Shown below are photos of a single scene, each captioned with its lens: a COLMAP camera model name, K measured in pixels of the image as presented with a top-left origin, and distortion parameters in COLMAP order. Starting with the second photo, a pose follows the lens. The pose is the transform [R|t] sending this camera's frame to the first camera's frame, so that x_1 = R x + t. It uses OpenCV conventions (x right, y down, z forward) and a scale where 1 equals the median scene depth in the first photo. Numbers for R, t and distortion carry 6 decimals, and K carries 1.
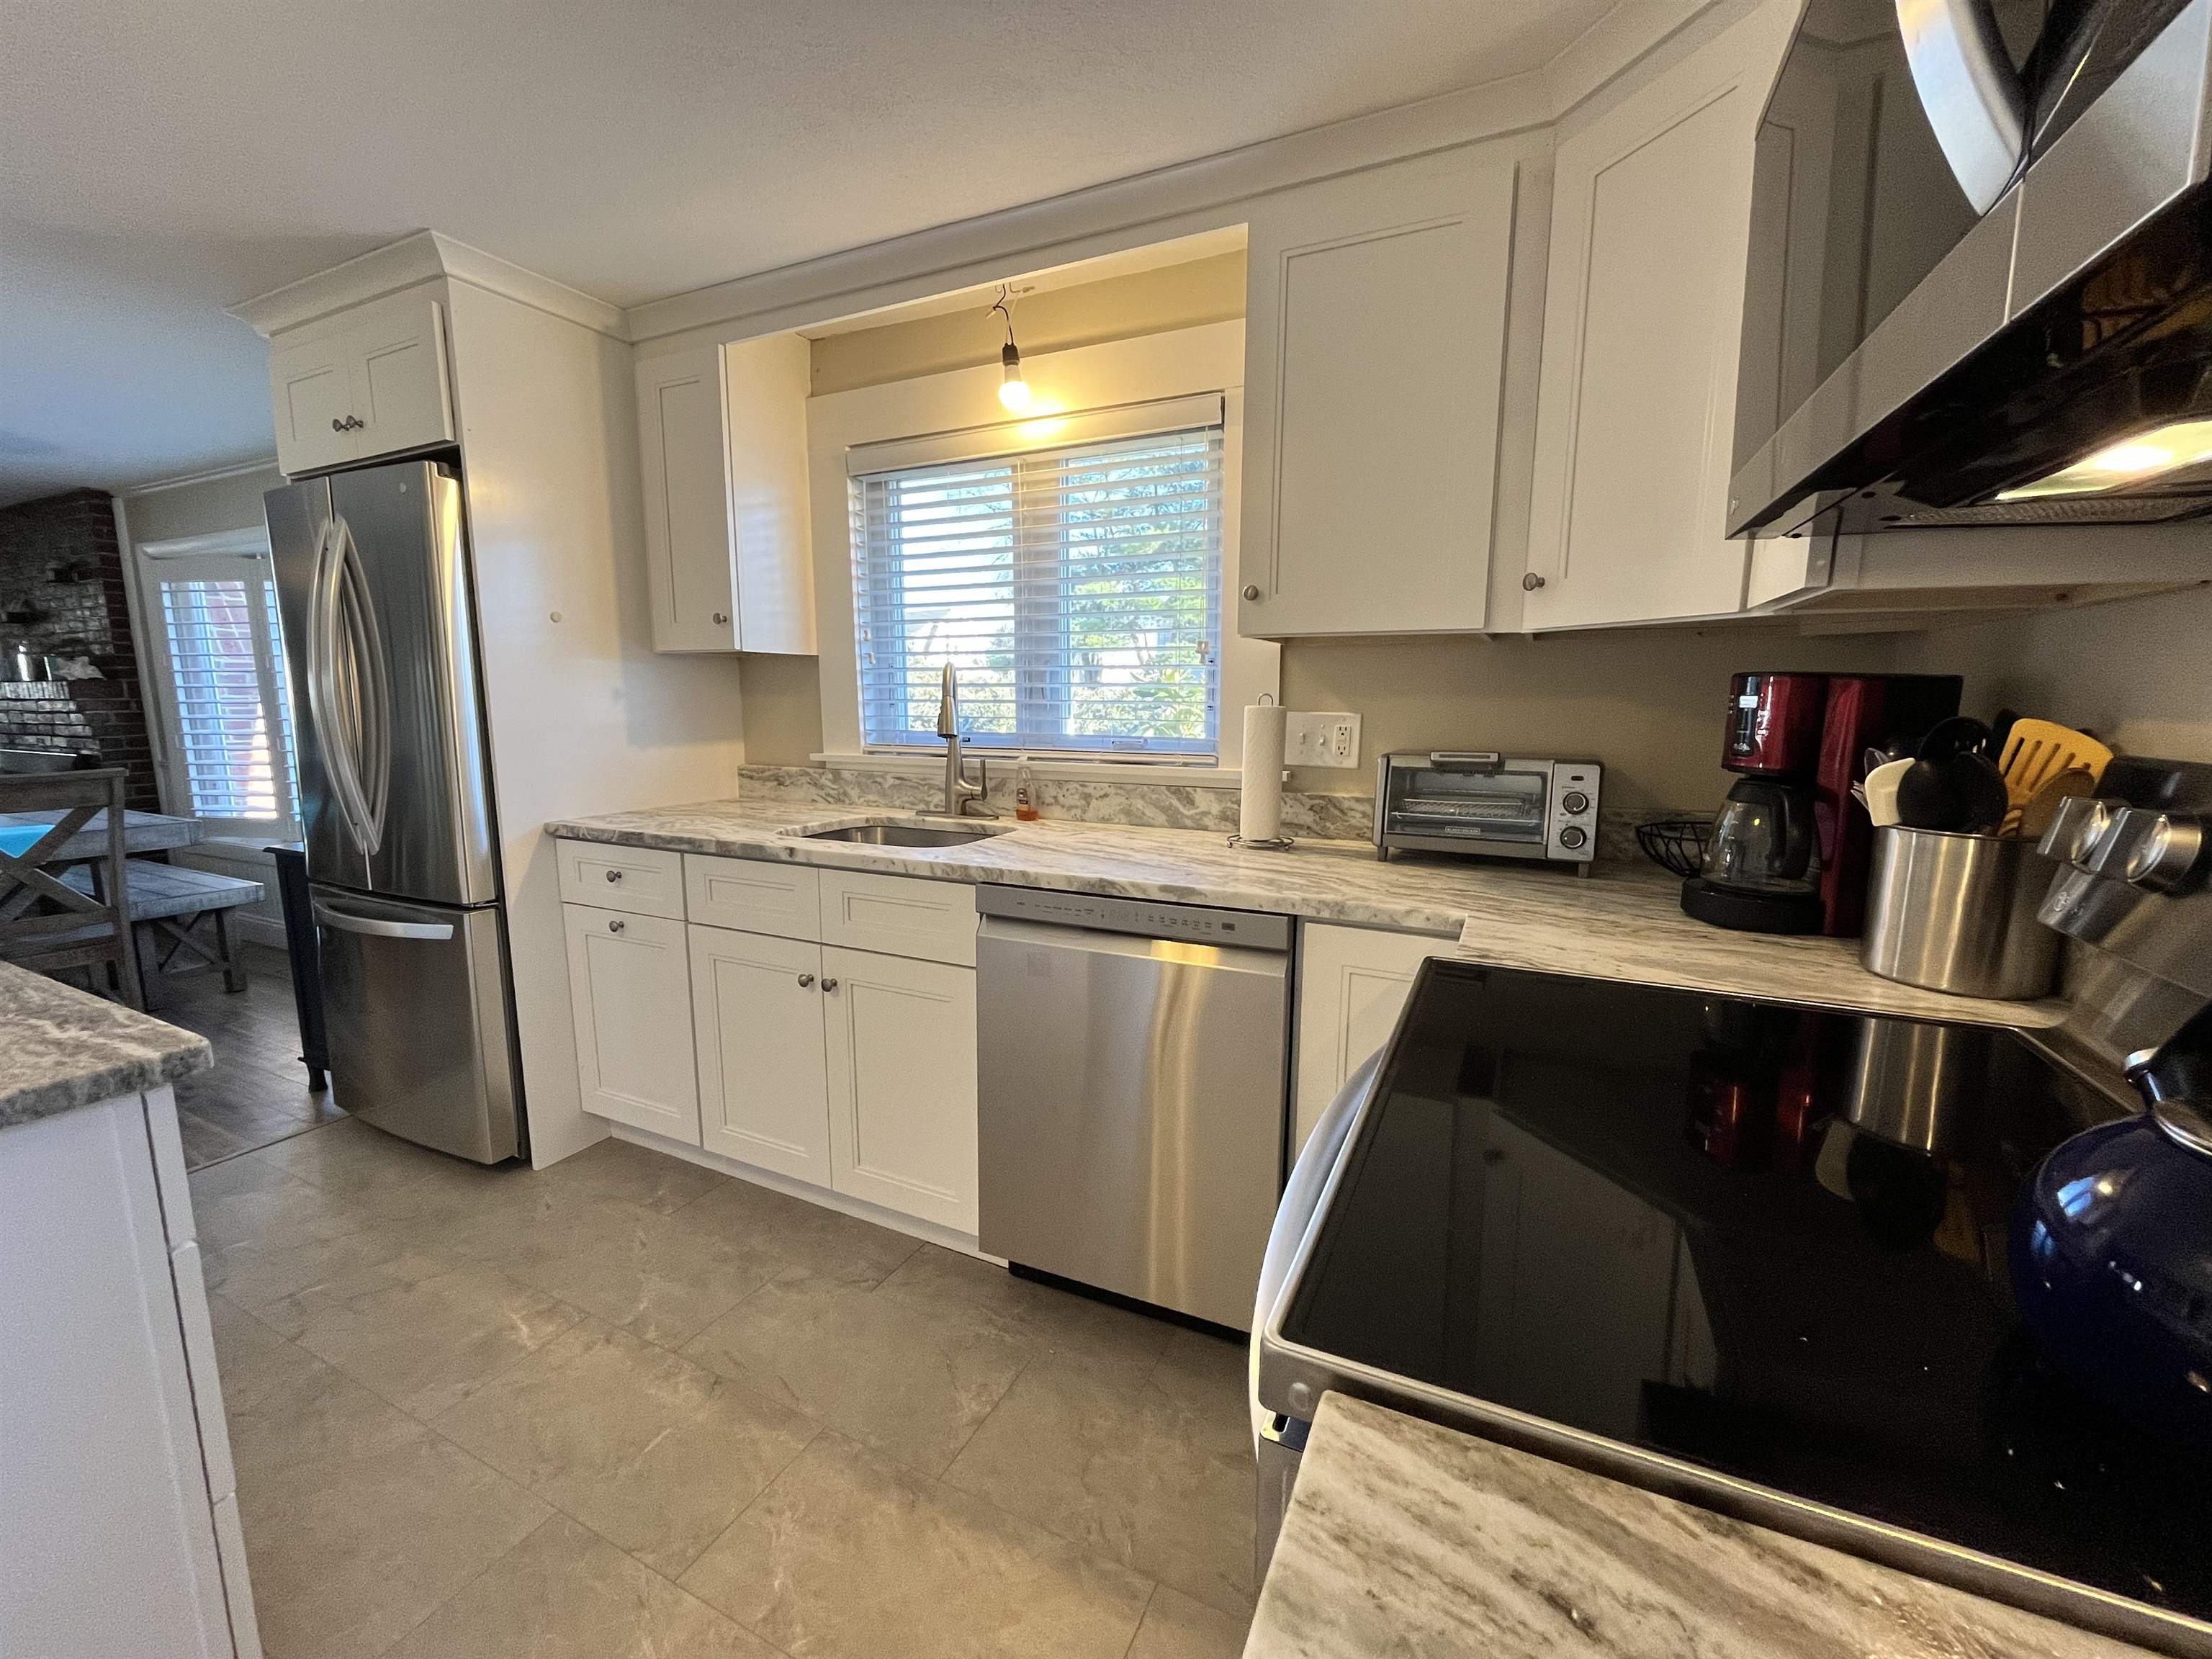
lens RADIAL K [[897.6, 0, 1101.0], [0, 897.6, 830.9], [0, 0, 1]] dist [-0.001033, -0.000542]
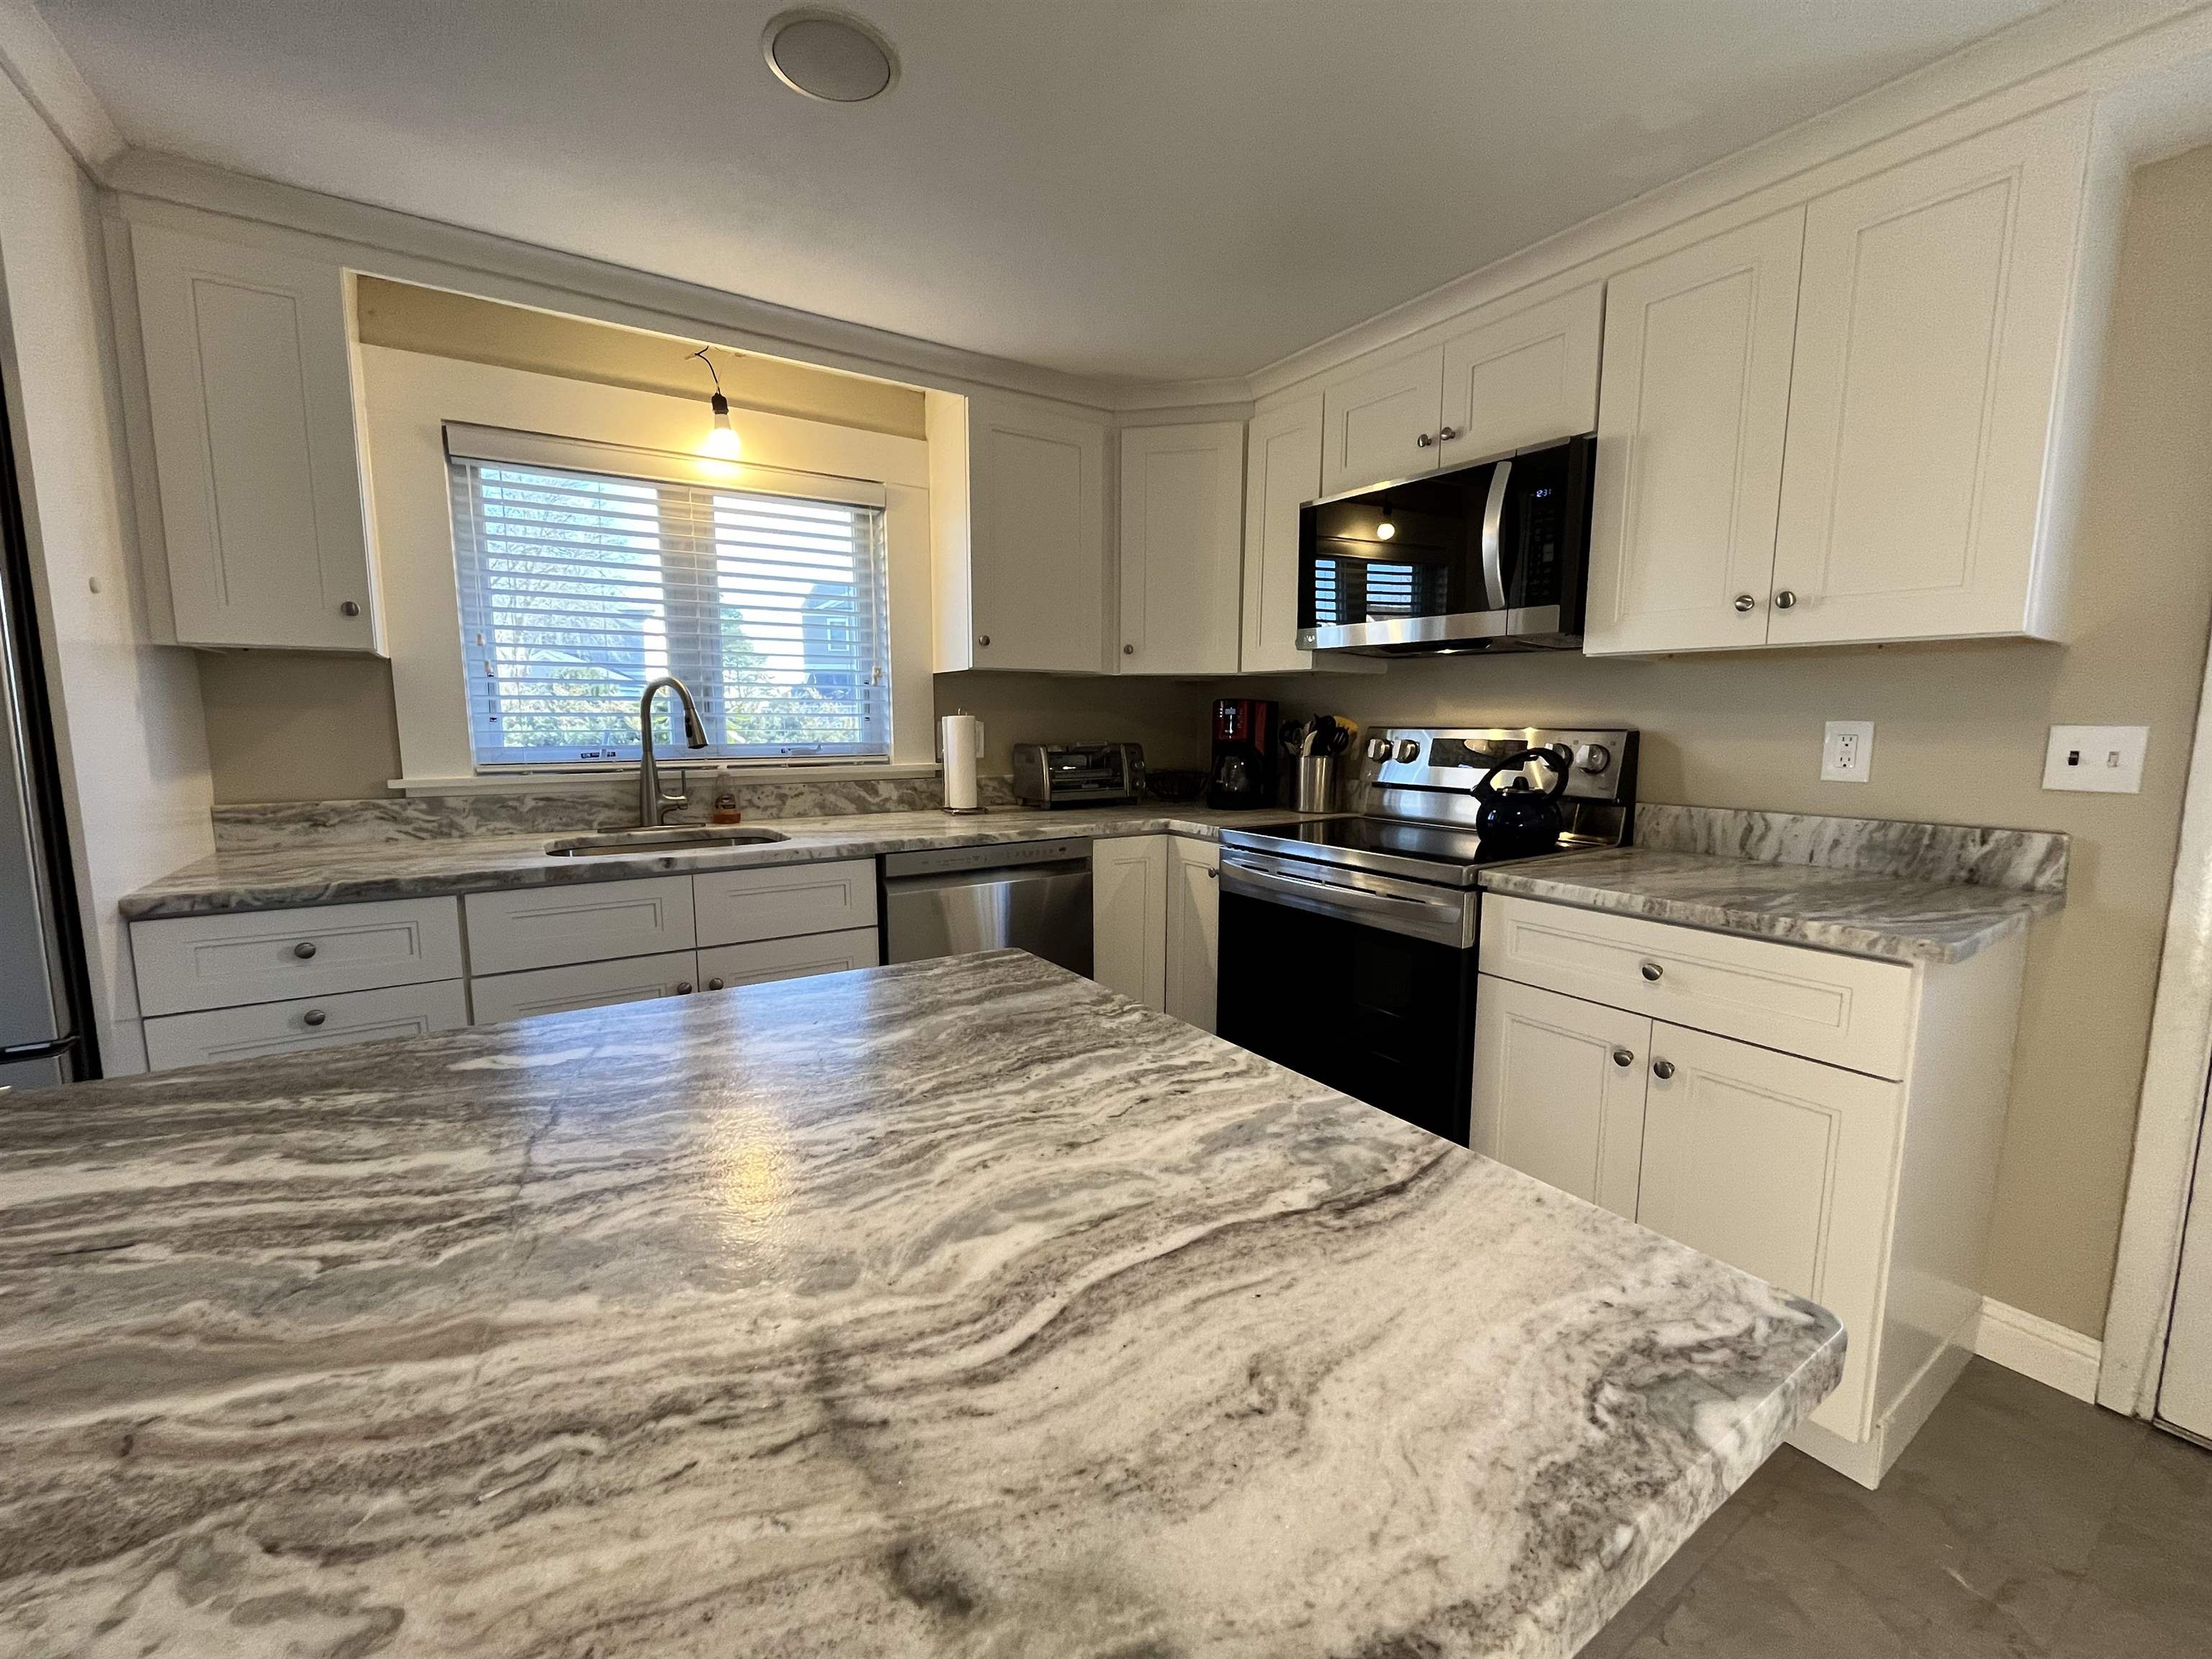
lens RADIAL K [[897.6, 0, 1102.0], [0, 897.6, 825.3], [0, 0, 1]] dist [-0.001033, -0.000542]
pose [[0.515316, -0.104577, 0.850596, -0.806769], [0.129547, 0.990627, 0.043310, 0.001359], [-0.847153, 0.087873, 0.524033, 0.055264]]
